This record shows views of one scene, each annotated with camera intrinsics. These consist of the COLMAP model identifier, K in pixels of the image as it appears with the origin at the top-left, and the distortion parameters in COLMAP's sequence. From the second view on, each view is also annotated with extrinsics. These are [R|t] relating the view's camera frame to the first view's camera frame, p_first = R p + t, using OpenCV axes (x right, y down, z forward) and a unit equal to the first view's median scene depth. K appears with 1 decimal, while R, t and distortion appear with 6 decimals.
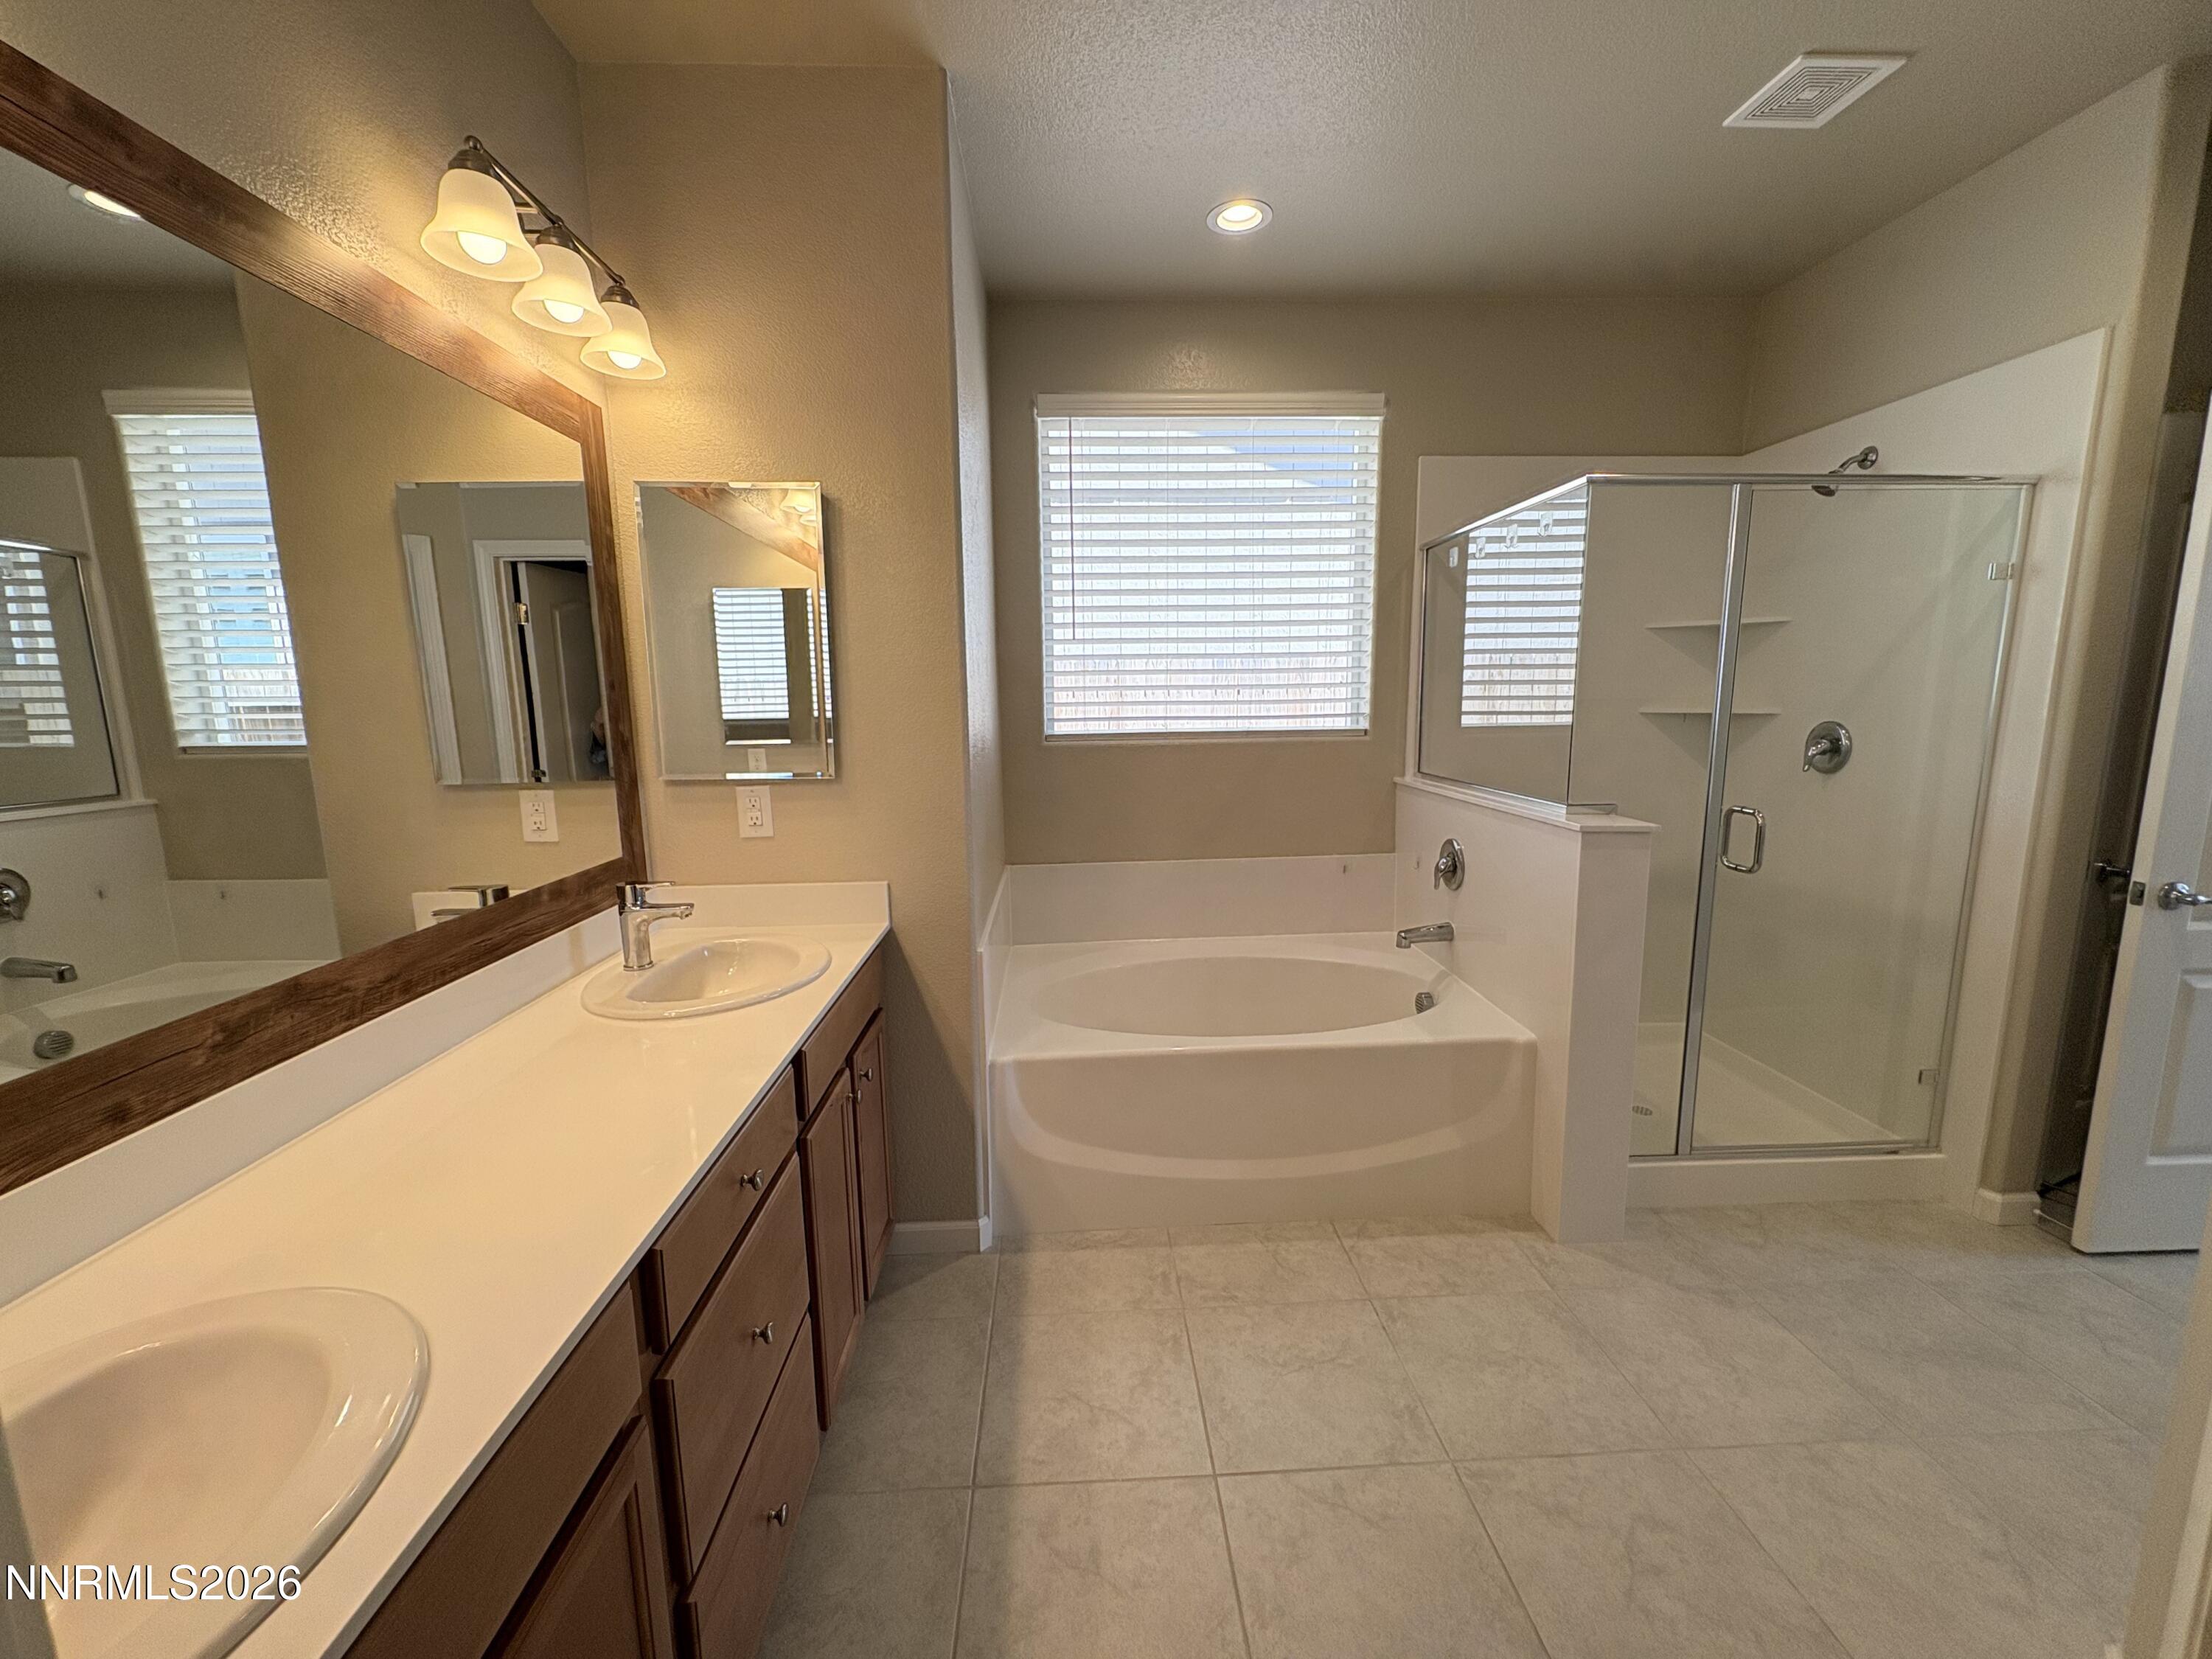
lens RADIAL K [[878.8, 0, 1103.6], [0, 878.8, 830.4], [0, 0, 1]] dist [0.000950, 0.000327]
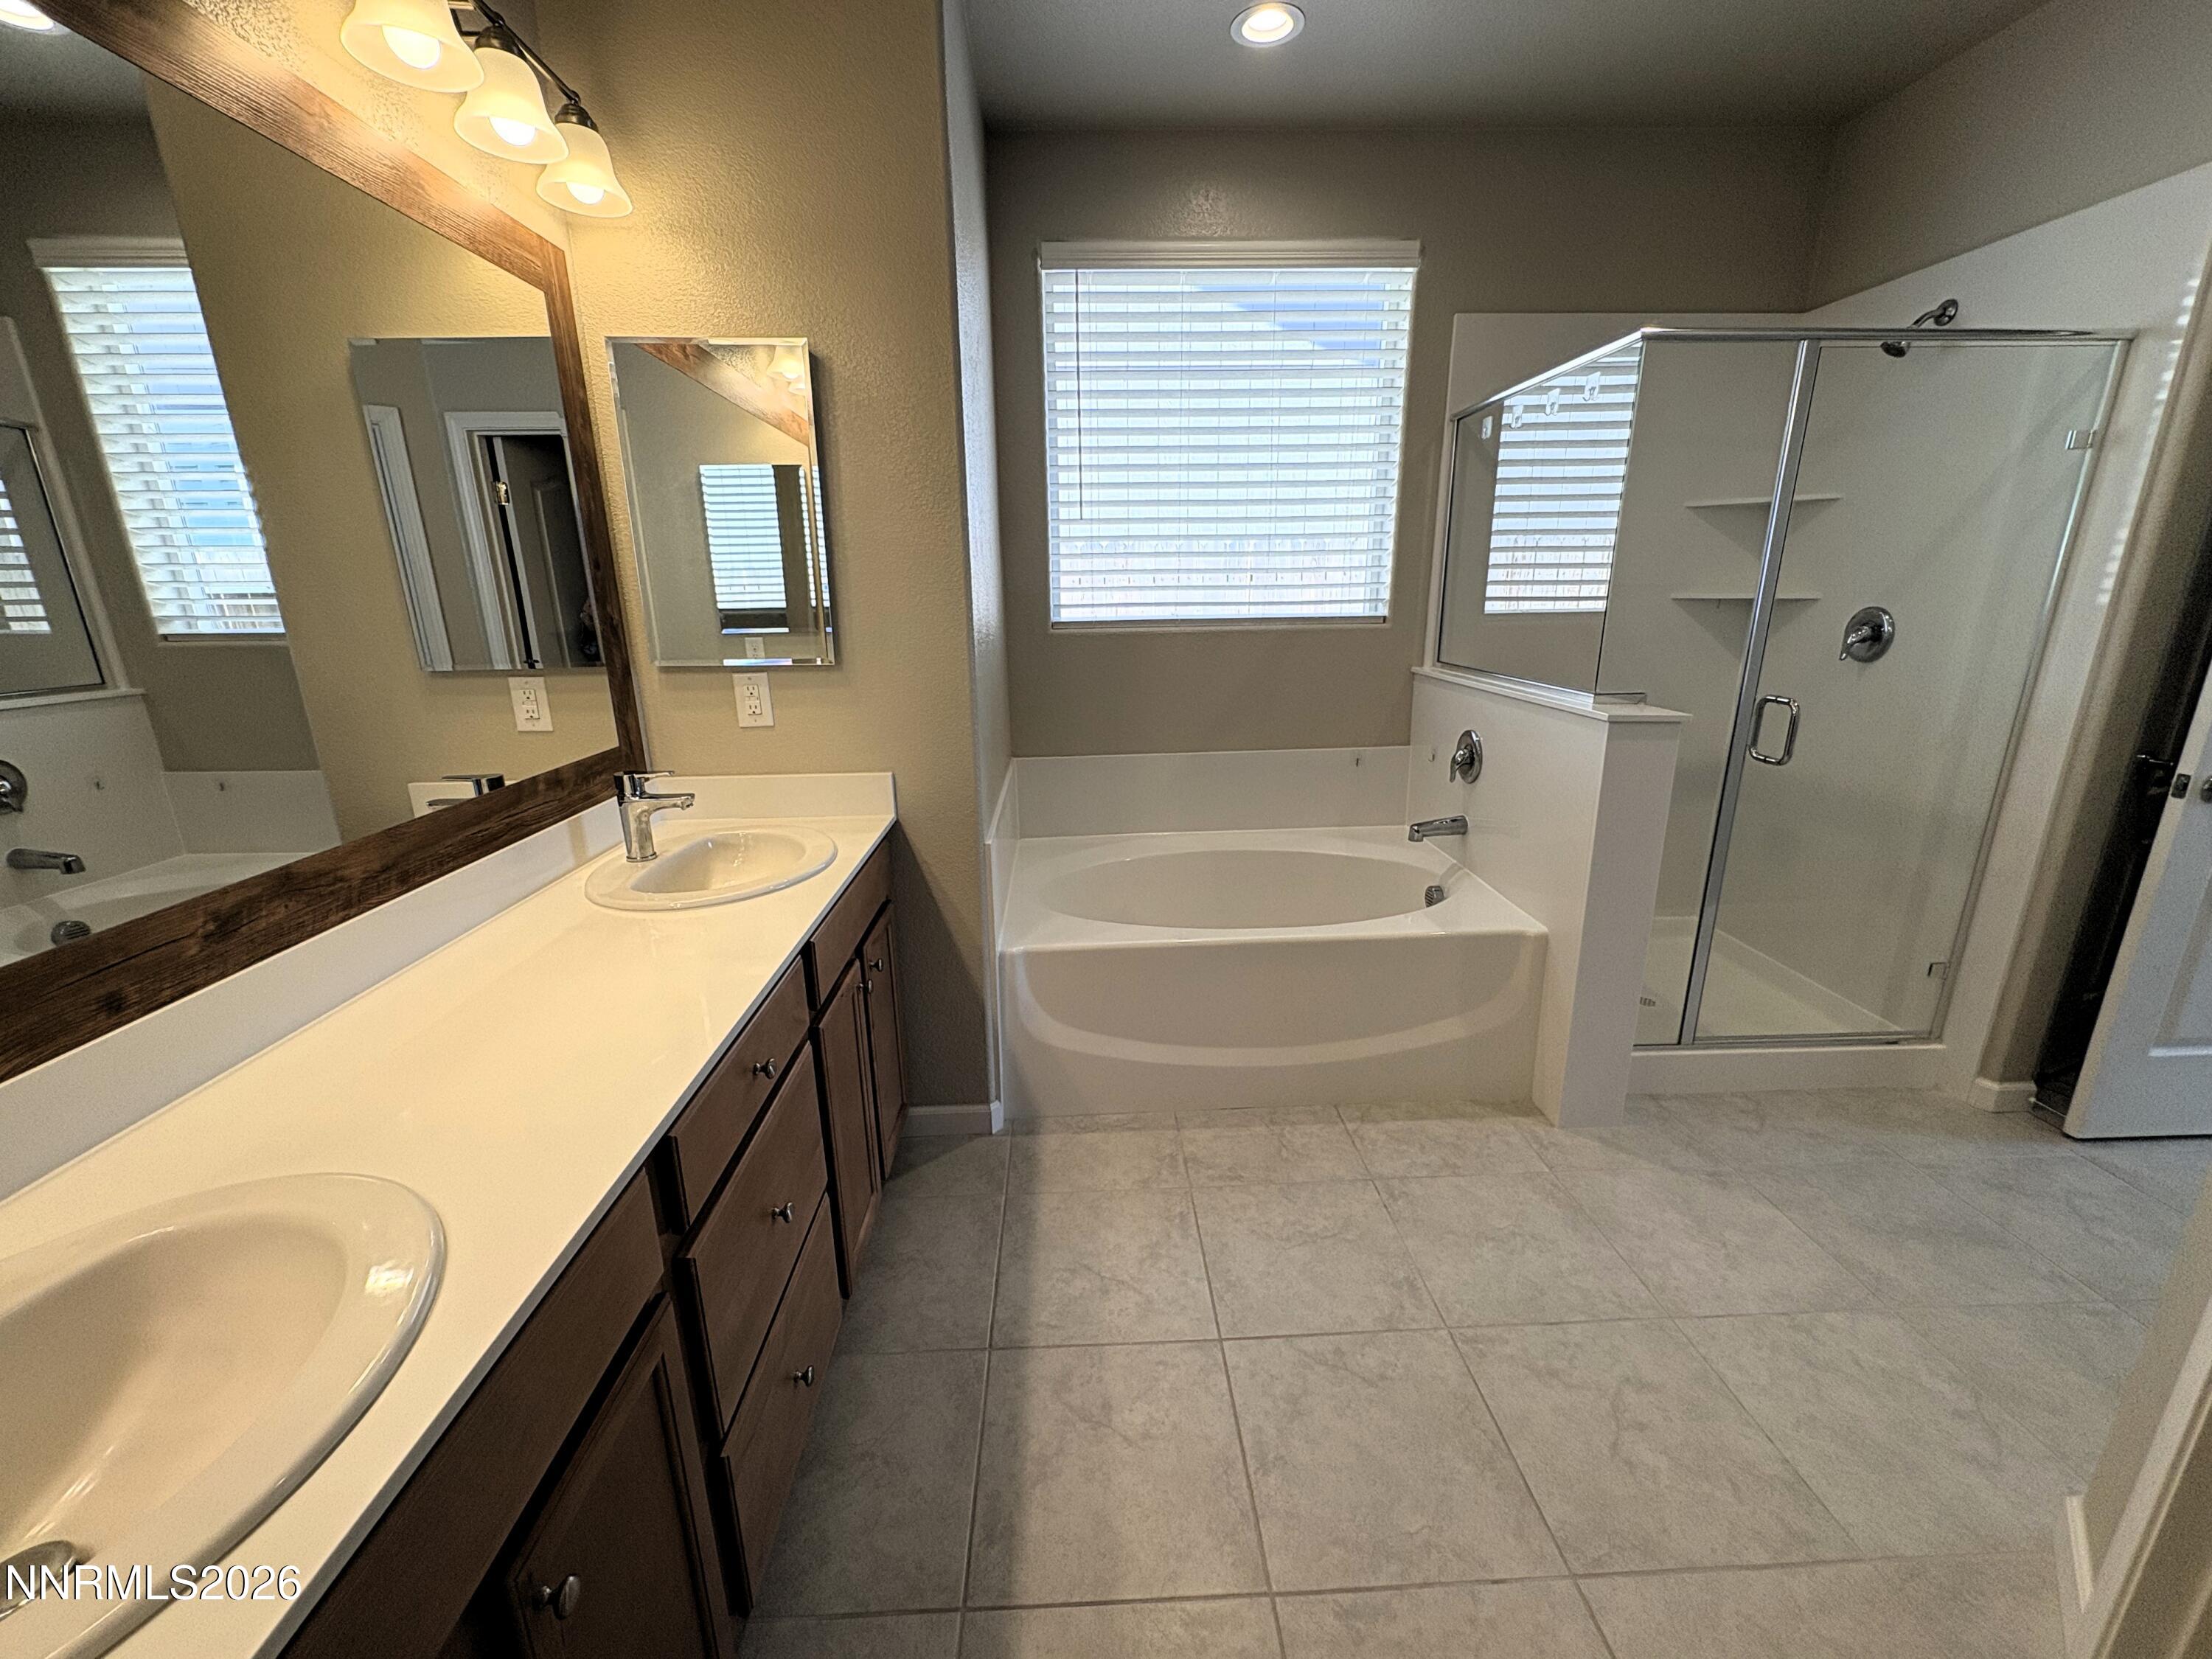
lens RADIAL K [[878.8, 0, 1103.2], [0, 878.8, 829.1], [0, 0, 1]] dist [0.000950, 0.000327]
pose [[0.999985, 0.001536, -0.005234, -0.055921], [-0.000912, 0.993105, 0.117227, 0.053773], [0.005378, -0.117220, 0.993091, 0.213264]]
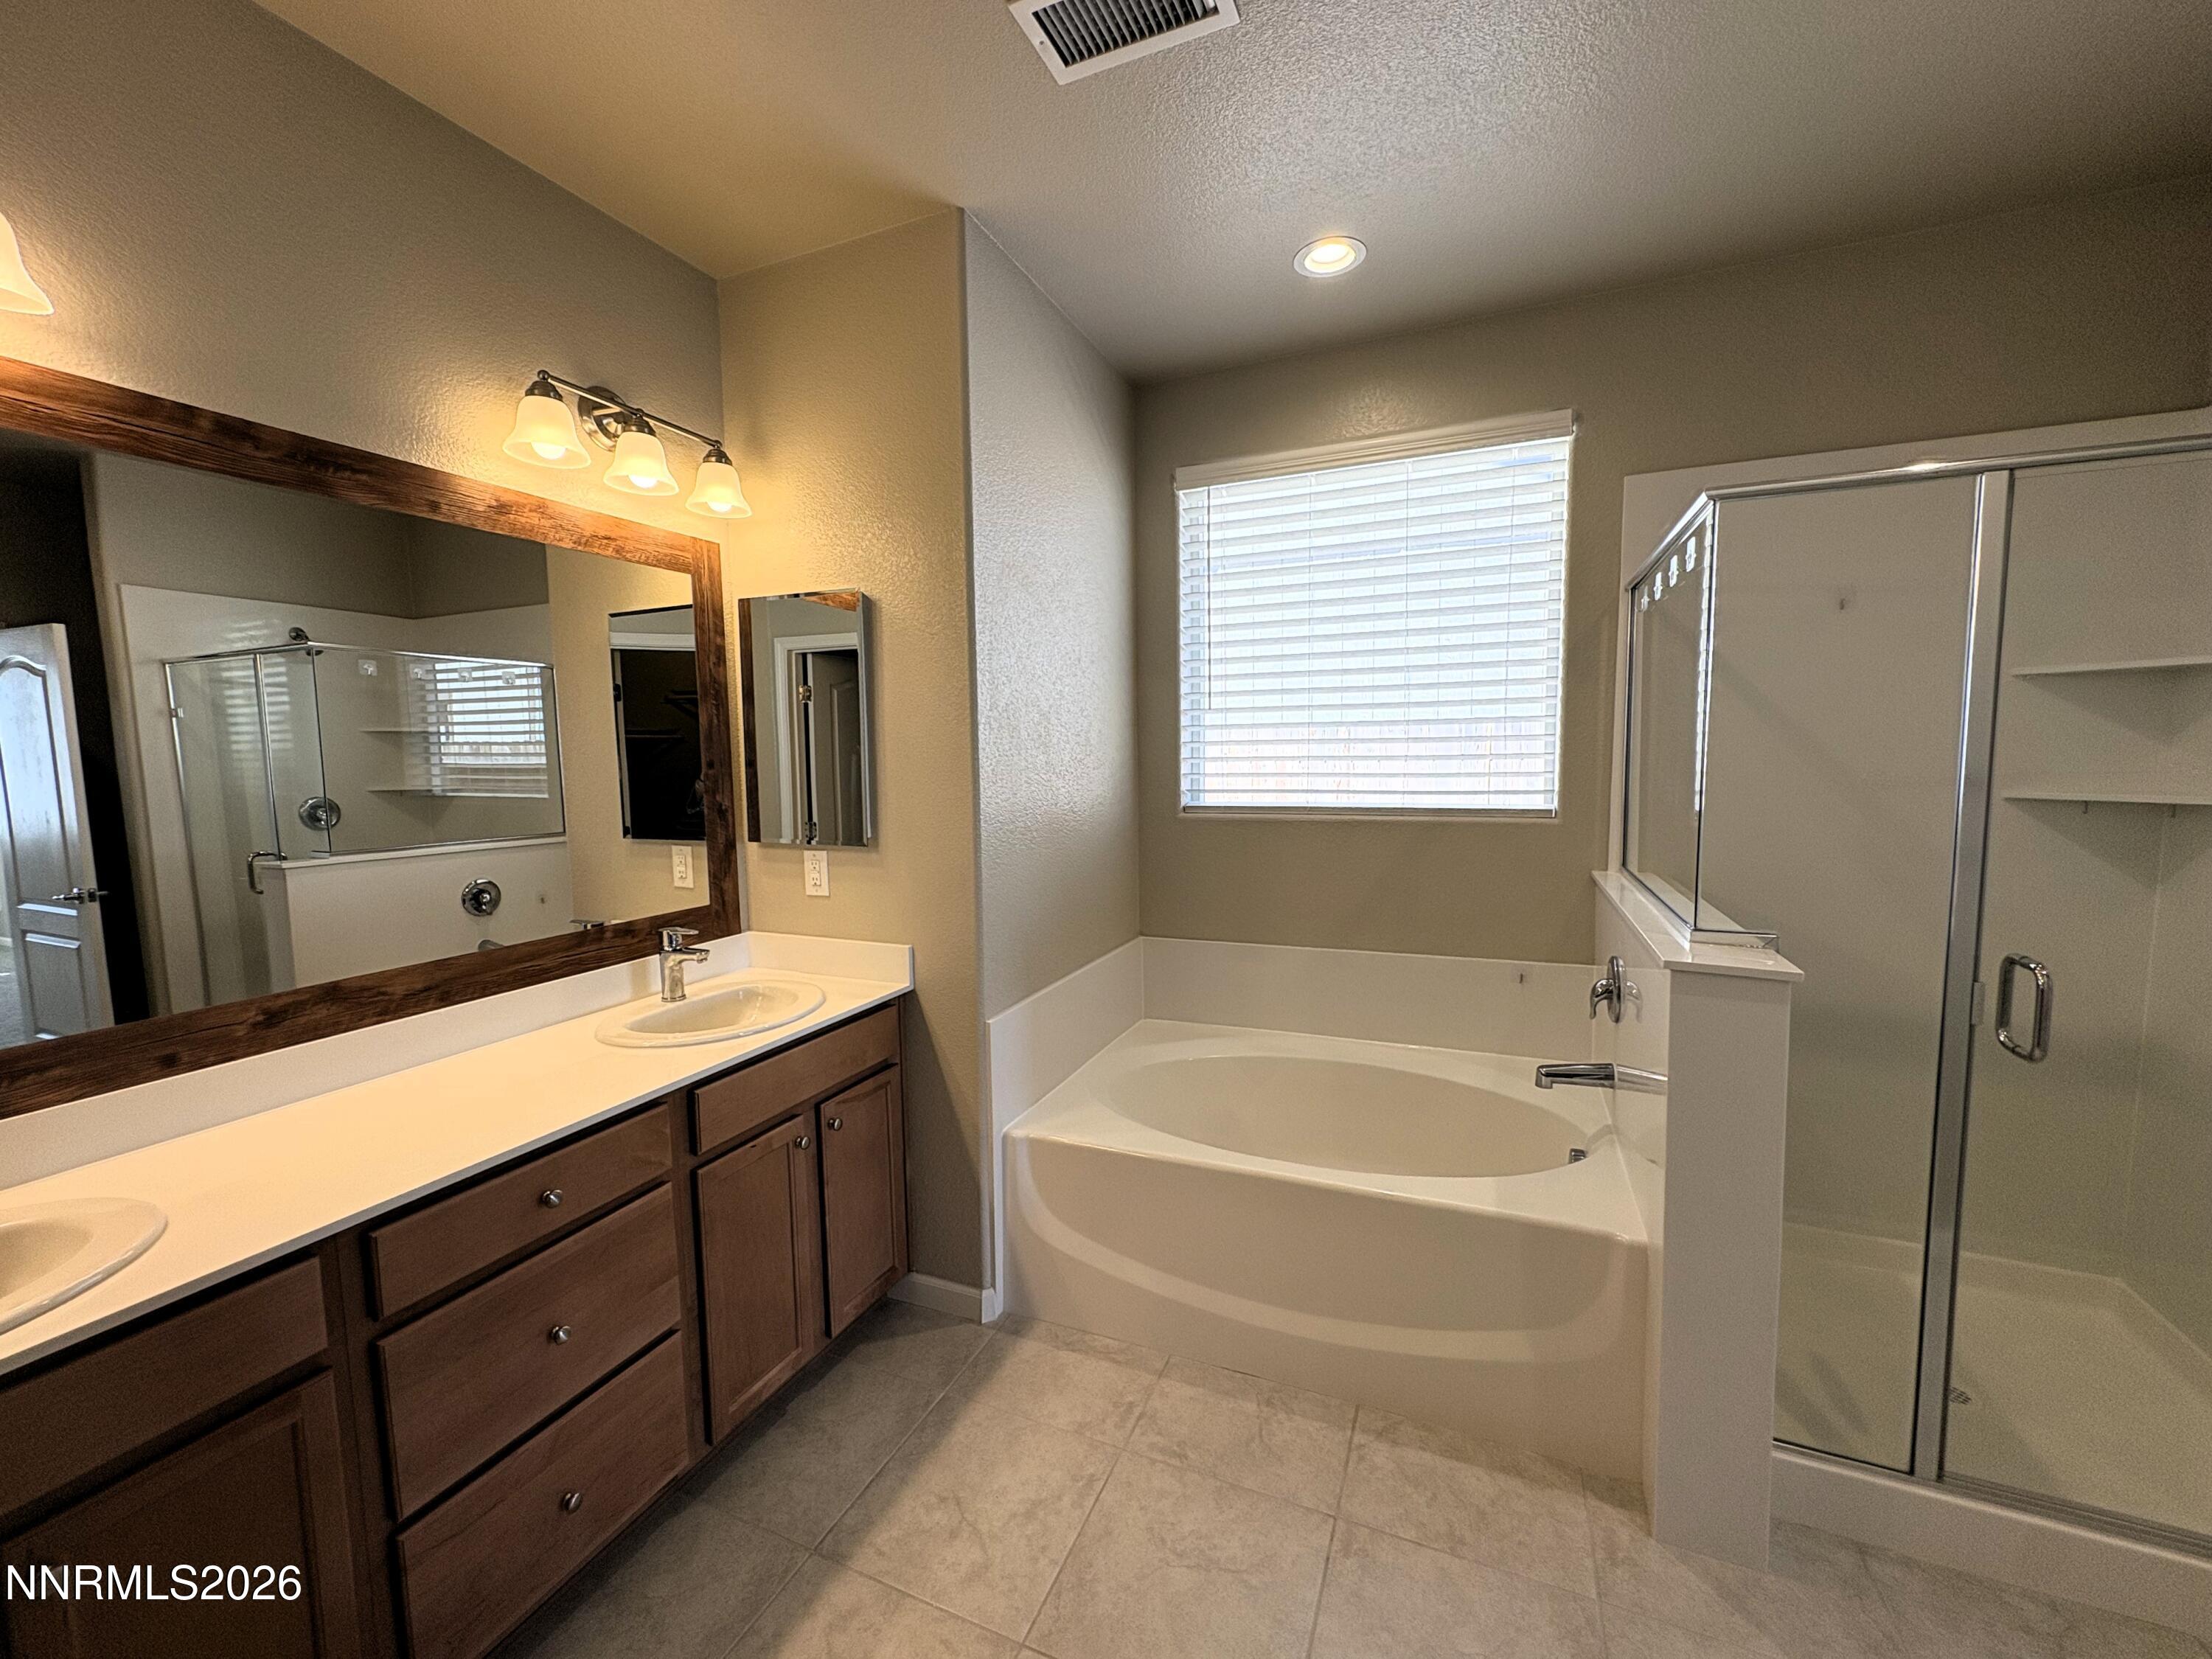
lens RADIAL K [[878.8, 0, 1107.0], [0, 878.8, 830.9], [0, 0, 1]] dist [0.000950, 0.000327]
pose [[0.899411, 0.039658, -0.435301, 3.701481], [-0.064833, 0.996964, -0.043128, -0.433194], [0.432269, 0.067012, 0.899251, 1.112674]]
